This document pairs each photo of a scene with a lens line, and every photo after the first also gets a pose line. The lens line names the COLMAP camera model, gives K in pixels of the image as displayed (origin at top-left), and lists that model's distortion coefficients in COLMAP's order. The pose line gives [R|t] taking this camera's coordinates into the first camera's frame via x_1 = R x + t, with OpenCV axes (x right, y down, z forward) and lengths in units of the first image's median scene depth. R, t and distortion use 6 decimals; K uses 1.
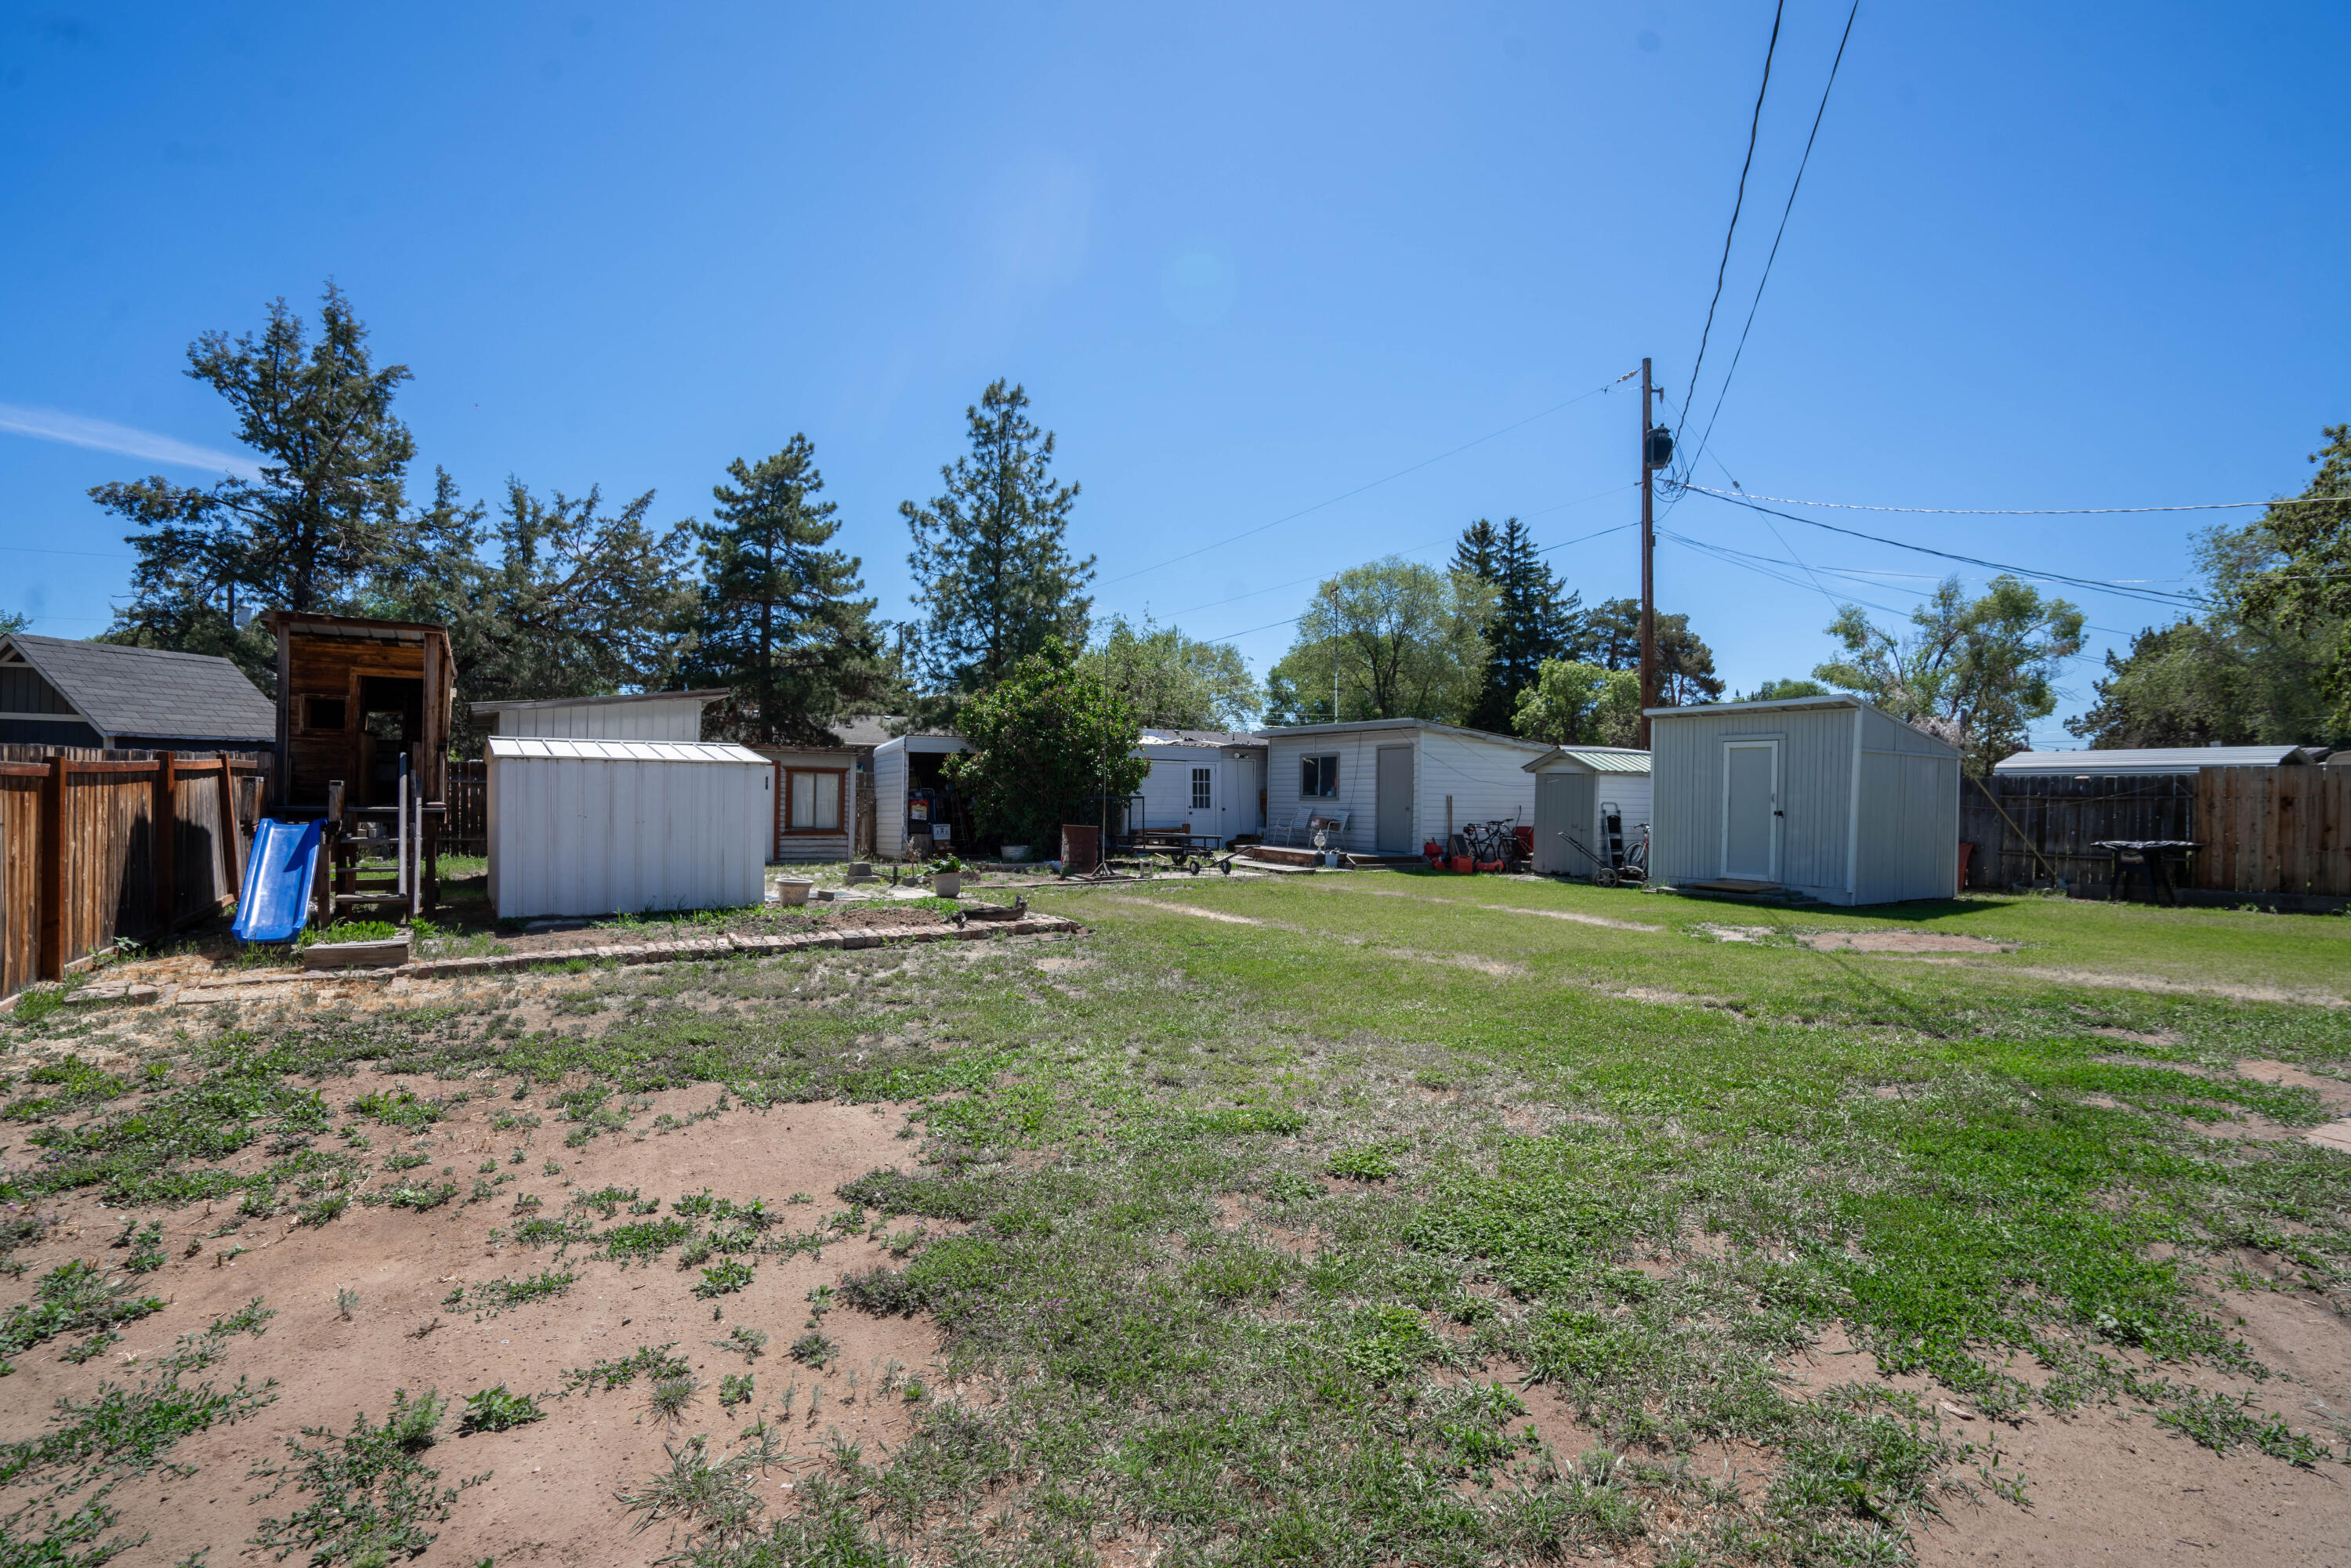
lens RADIAL K [[1095.7, 0, 1176.8], [0, 1095.7, 791.6], [0, 0, 1]] dist [-0.035651, 0.008498]
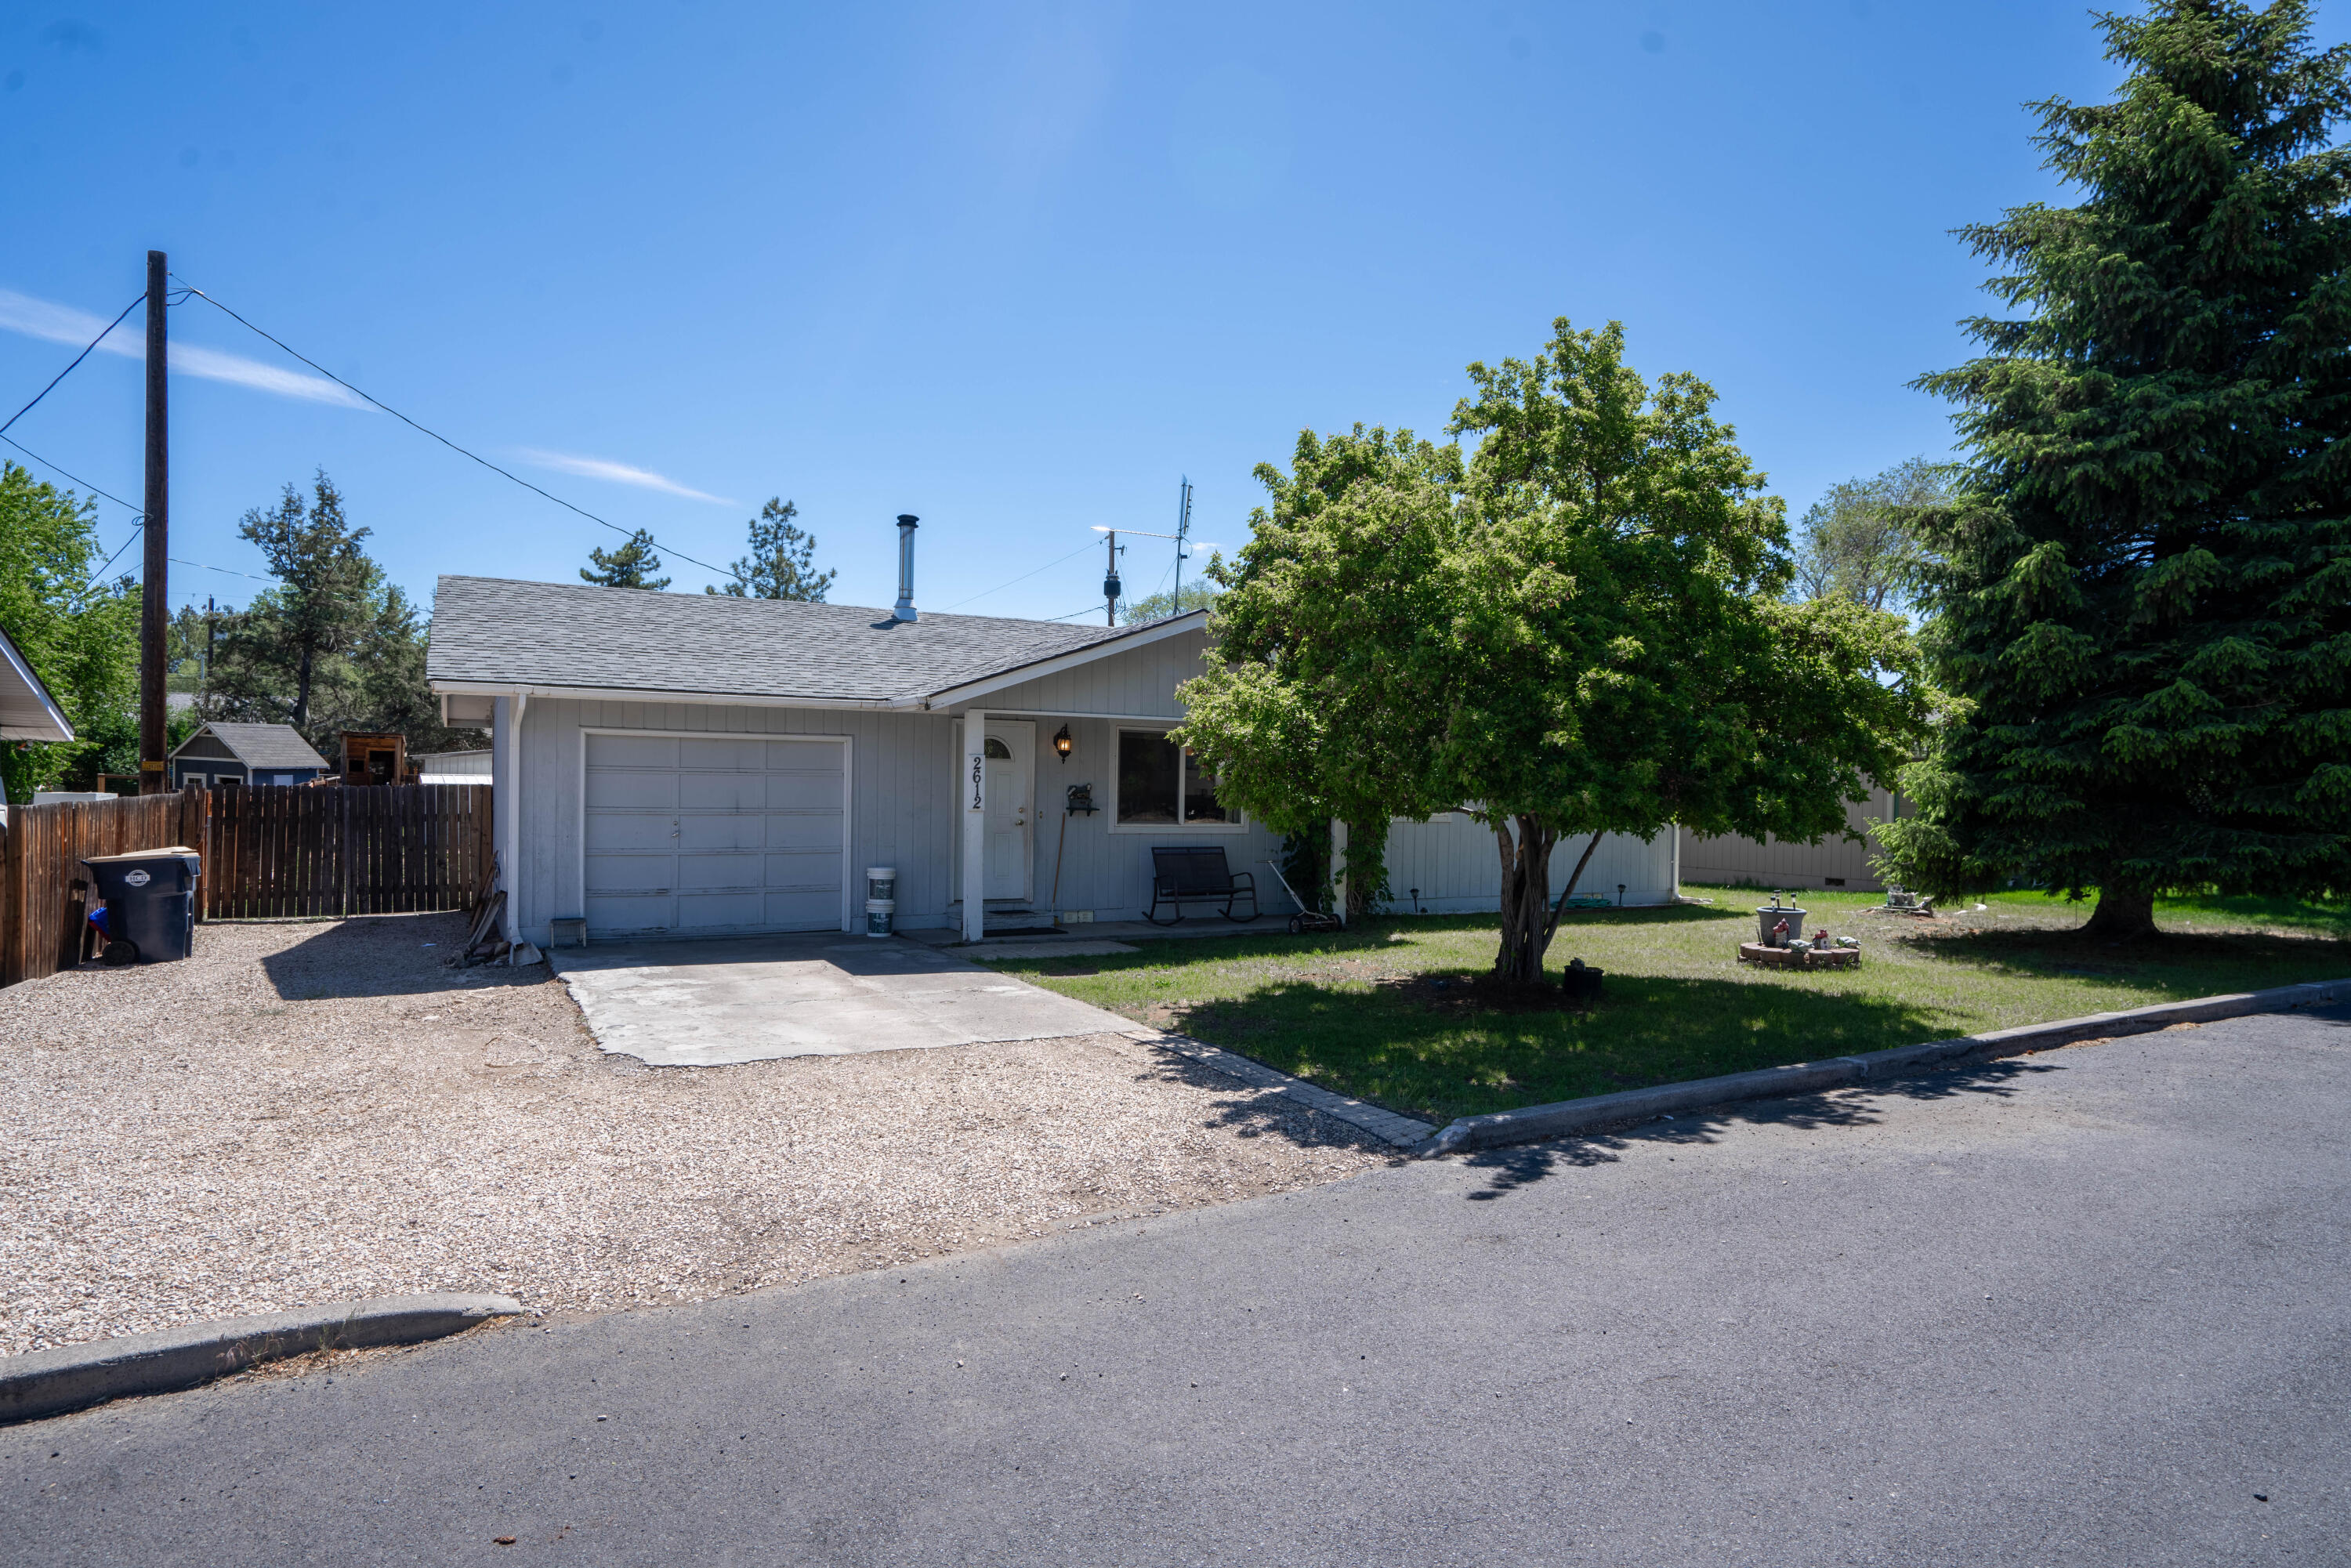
lens RADIAL K [[1315.9, 0, 1165.8], [0, 1315.9, 787.3], [0, 0, 1]] dist [-0.006050, 0.004409]
pose [[0.998634, 0.006176, -0.051887, 0.558994], [-0.005826, 0.999959, 0.006898, -0.023071], [0.051928, -0.006587, 0.998629, -0.874184]]
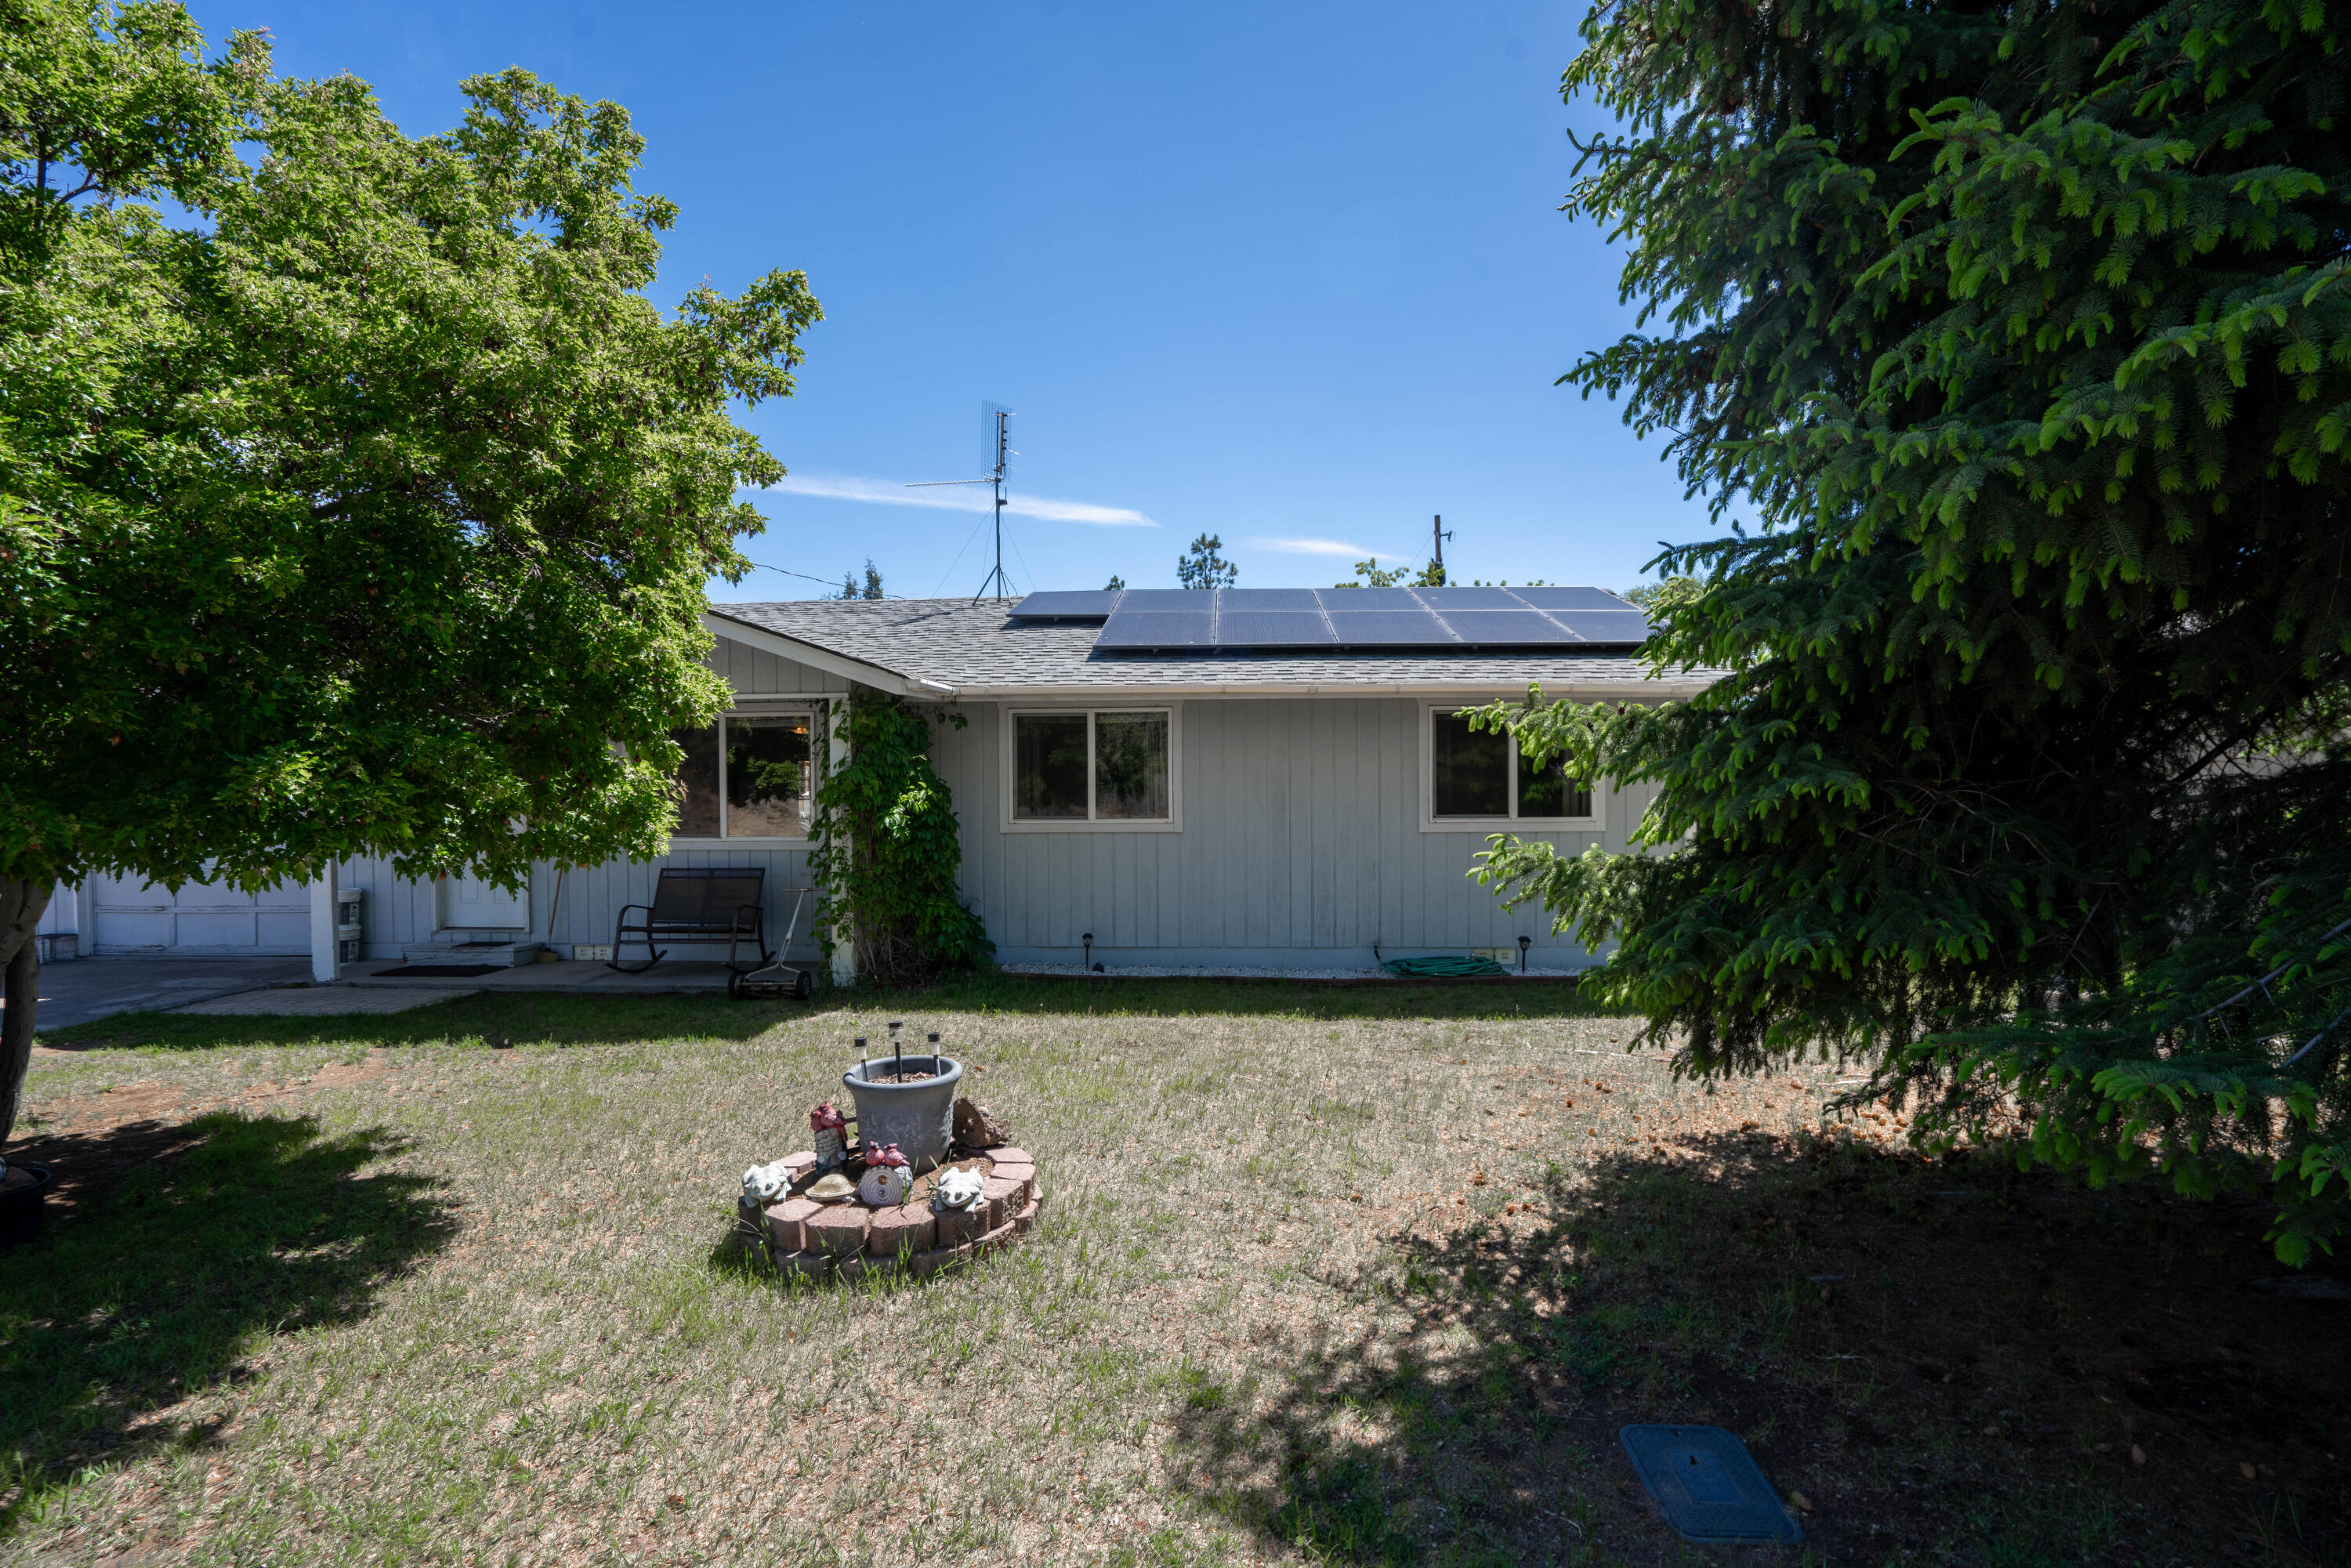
lens RADIAL K [[1095.7, 0, 1174.7], [0, 1095.7, 783.2], [0, 0, 1]] dist [-0.035651, 0.008498]
pose [[0.832059, -0.015986, -0.554456, 0.894375], [0.020079, 0.999798, 0.001306, -0.017835], [0.554323, -0.012220, 0.832212, -0.481857]]
